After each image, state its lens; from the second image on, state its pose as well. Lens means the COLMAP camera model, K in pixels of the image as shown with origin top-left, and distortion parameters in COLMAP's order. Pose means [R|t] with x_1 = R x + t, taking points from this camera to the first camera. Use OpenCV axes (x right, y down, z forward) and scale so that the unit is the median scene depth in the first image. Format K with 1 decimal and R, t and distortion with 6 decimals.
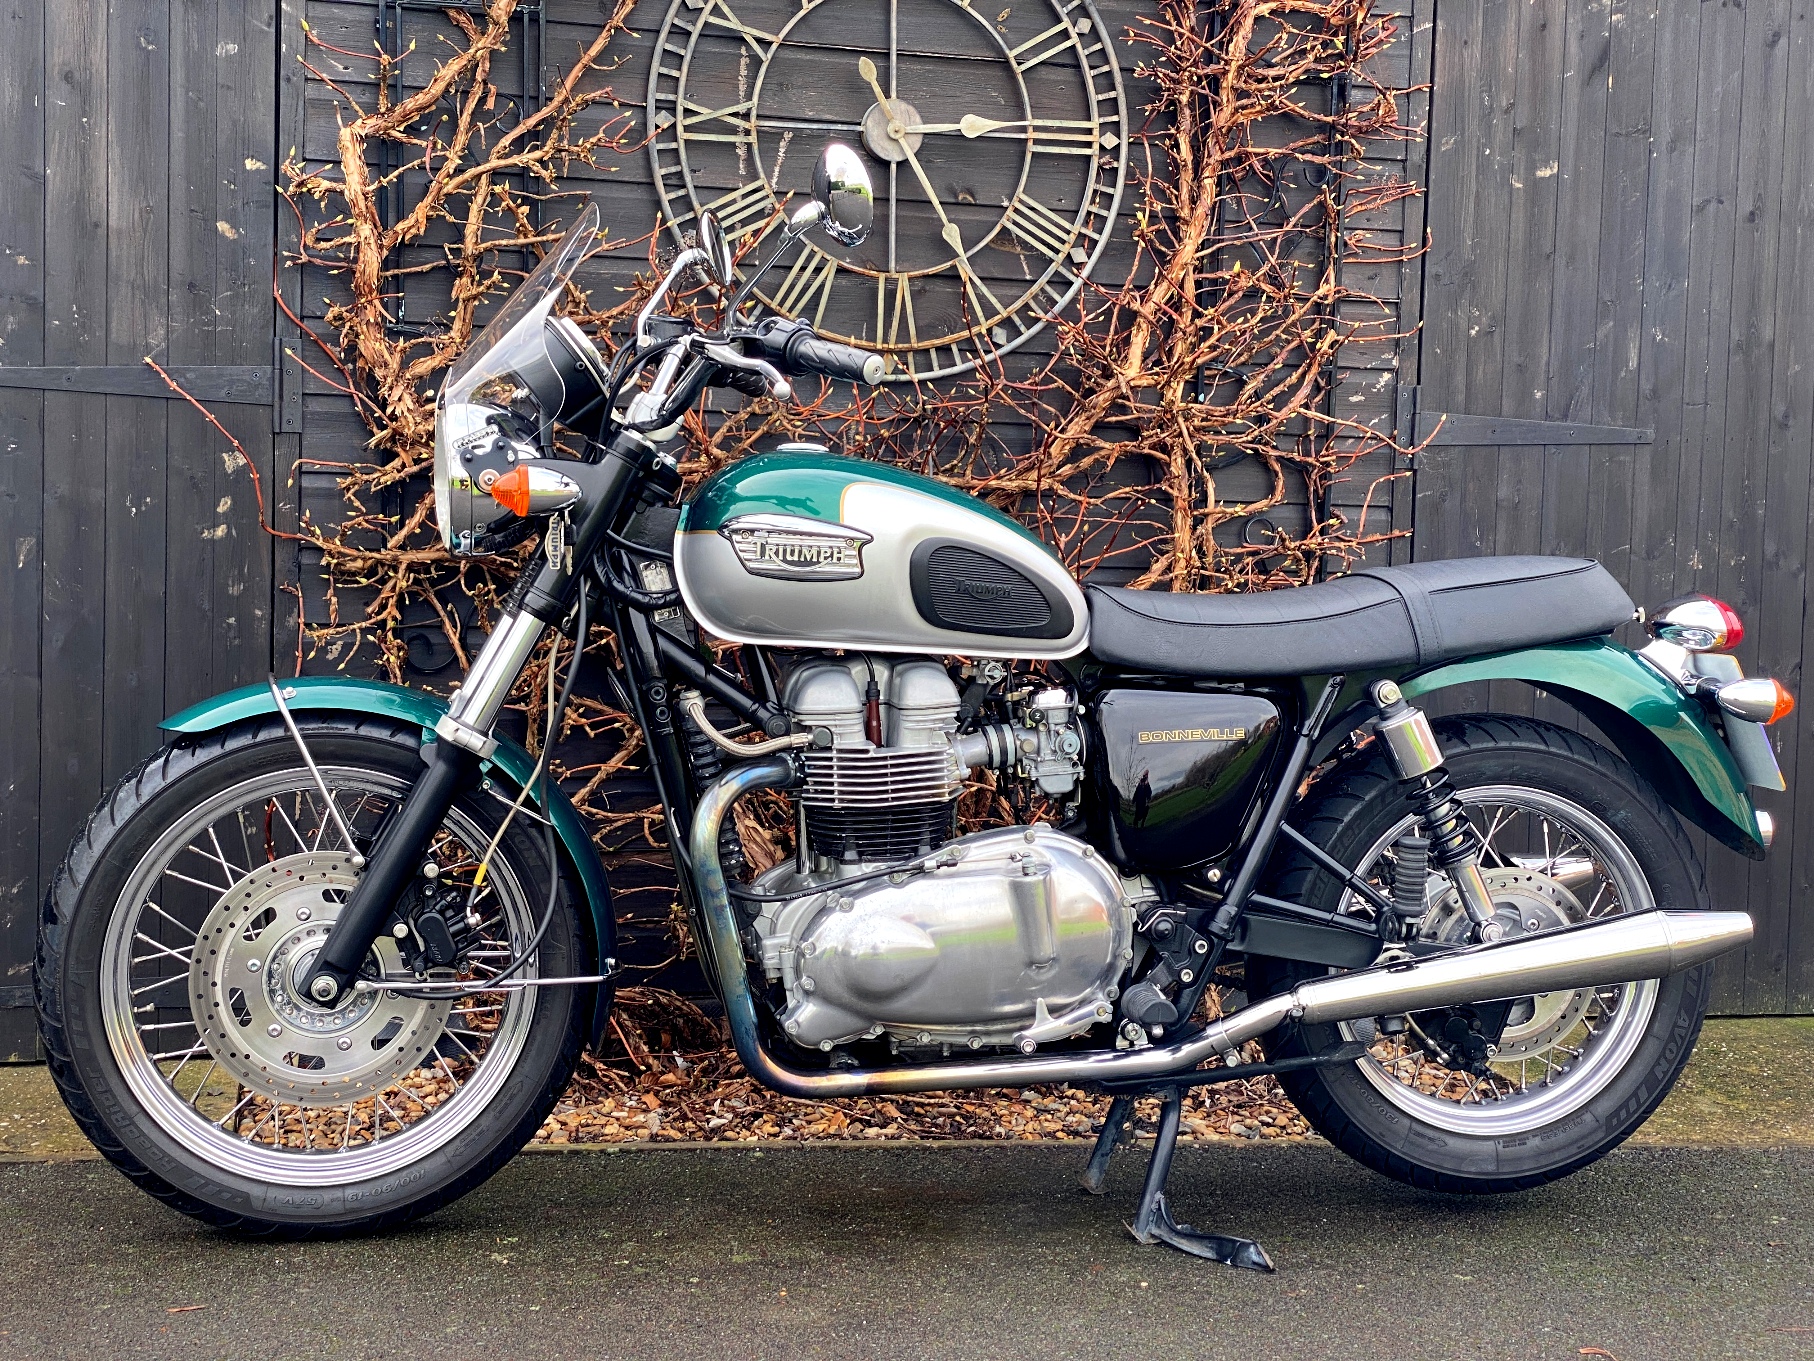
lens RADIAL K [[2663.5, 0, 926.4], [0, 2663.5, 680.2], [0, 0, 1]] dist [0.092817, 0.000000]
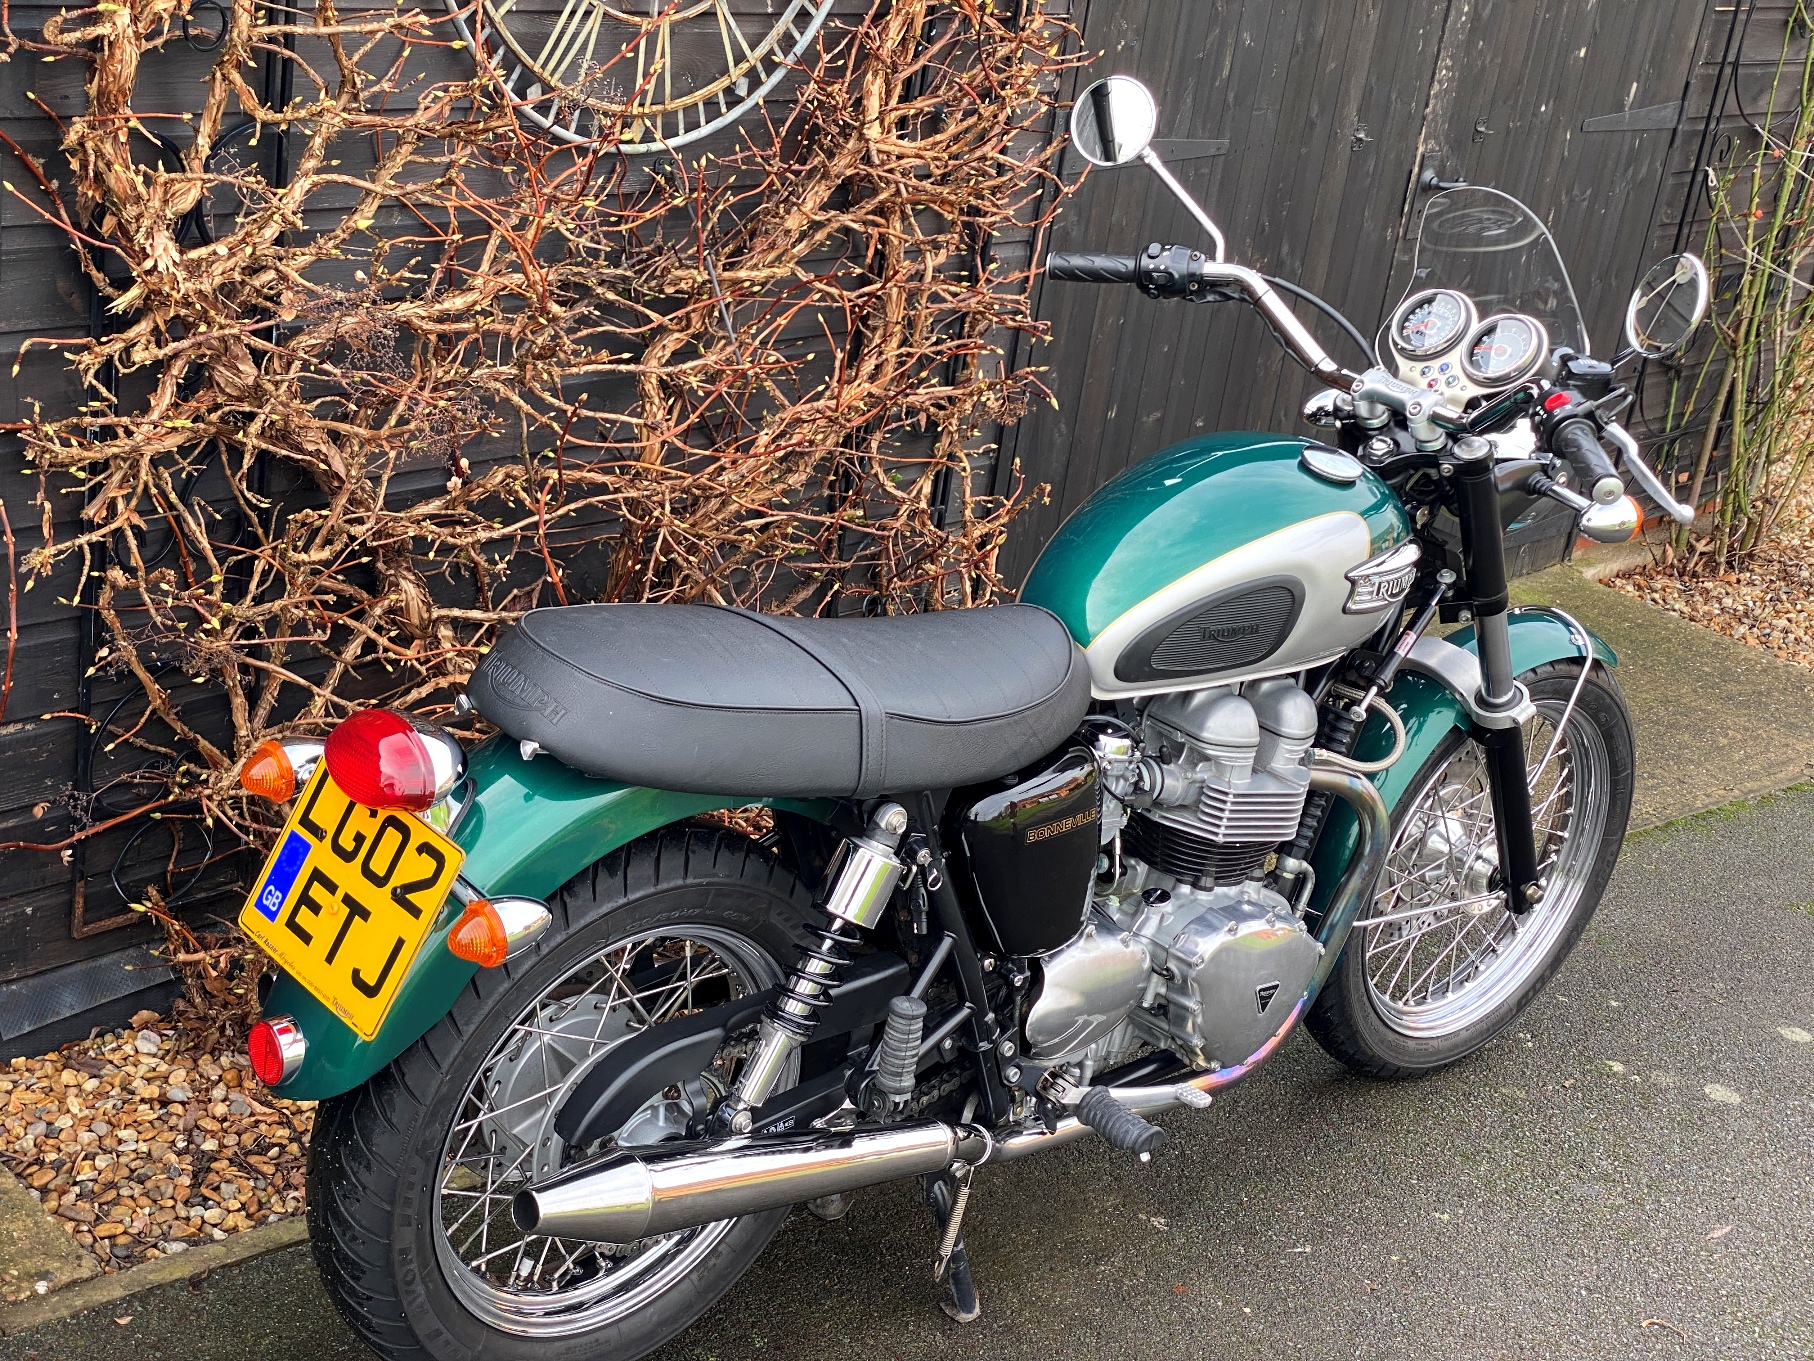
lens RADIAL K [[2663.5, 0, 879.6], [0, 2663.5, 698.0], [0, 0, 1]] dist [0.092817, 0.000000]
pose [[0.846670, -0.106803, 0.521290, -0.395743], [-0.081355, 0.942151, 0.325165, -0.226551], [-0.525862, -0.317717, 0.789002, 0.260530]]
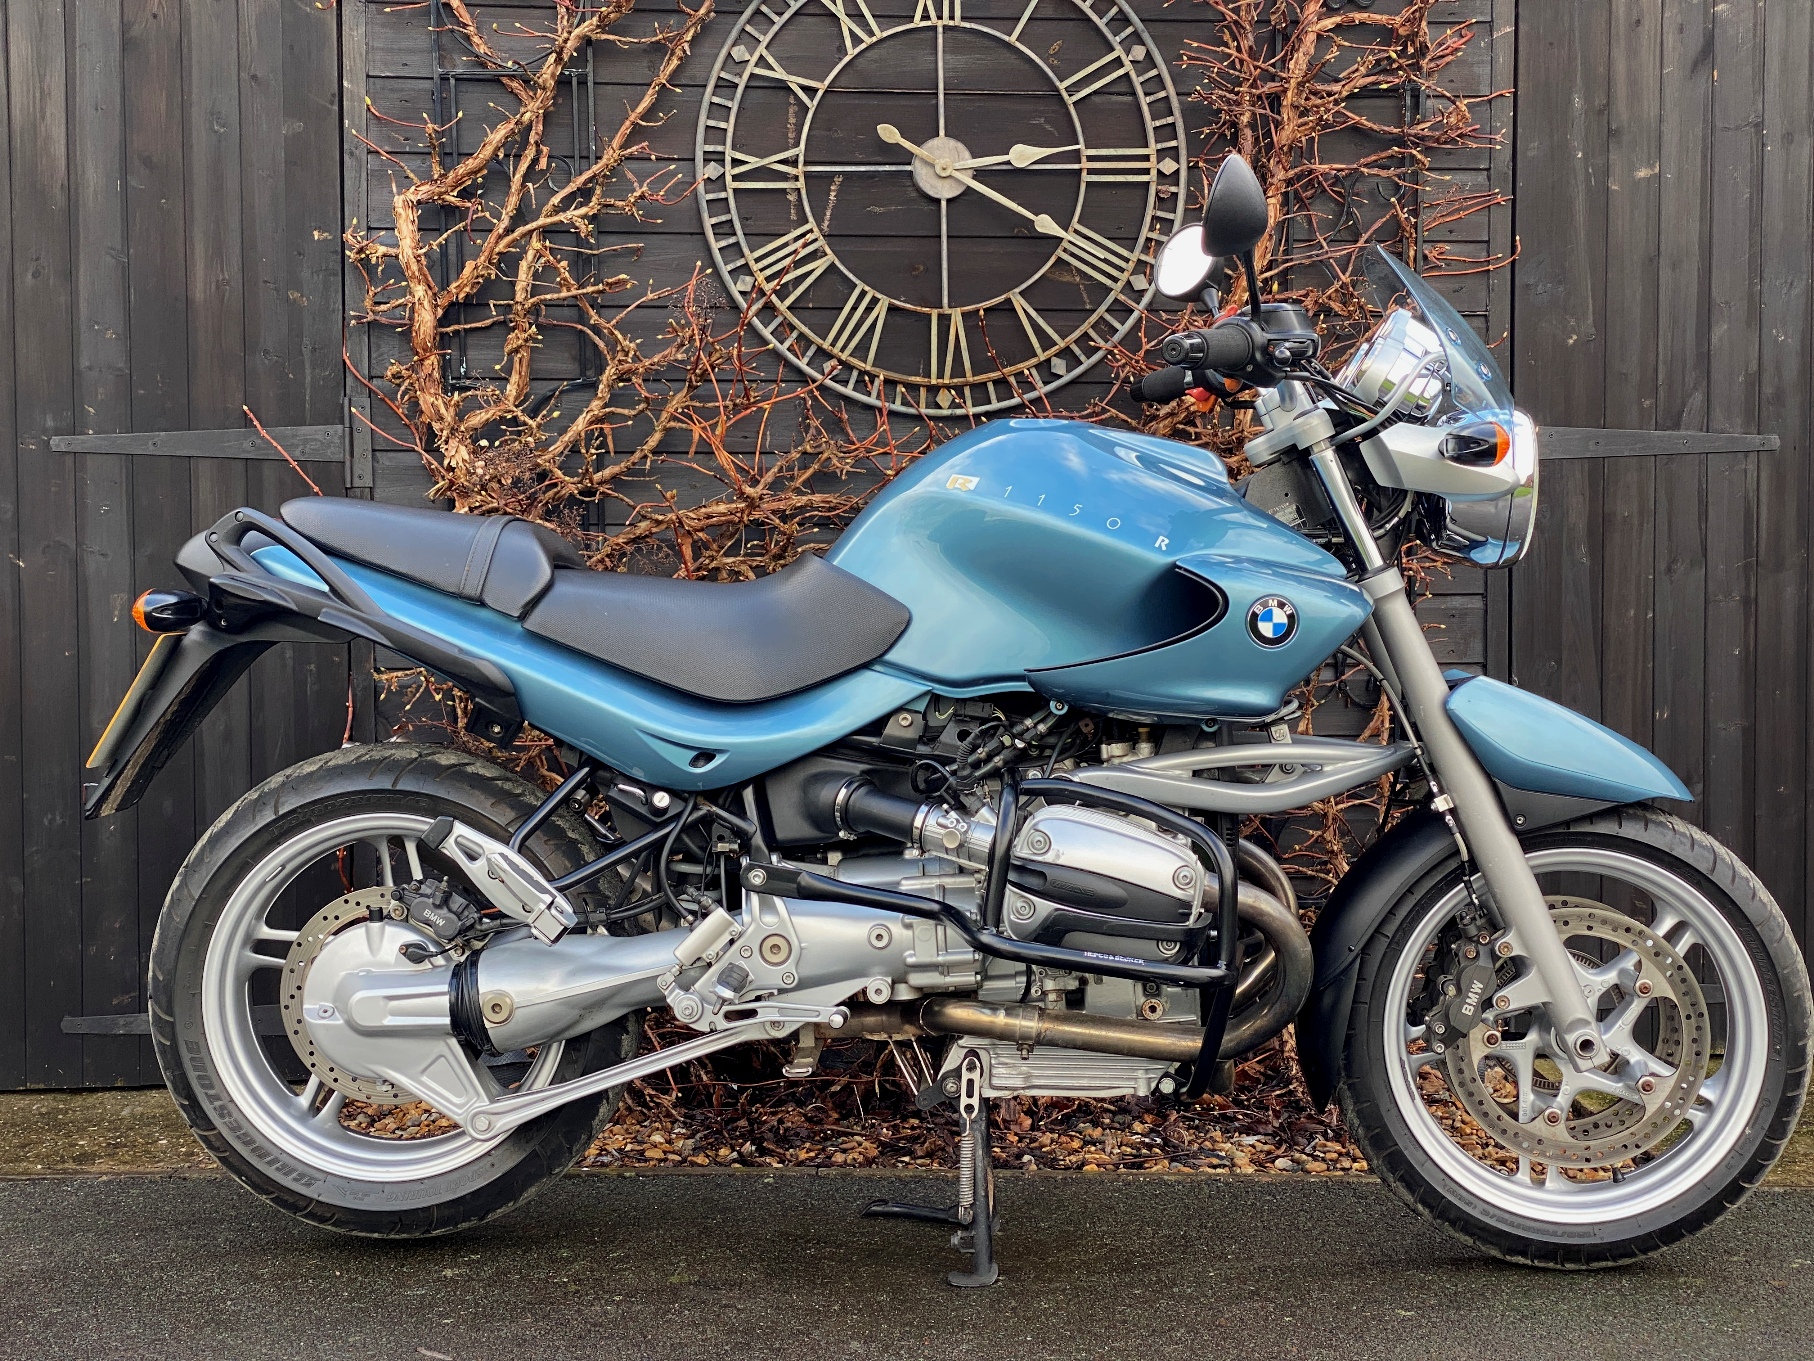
lens RADIAL K [[2663.5, 0, 912.5], [0, 2663.5, 678.2], [0, 0, 1]] dist [0.092817, 0.000000]
pose [[0.981801, -0.020785, -0.188774, 0.161546], [0.016579, 0.999579, -0.023831, 0.010818], [0.189189, 0.020267, 0.981731, 0.010143]]
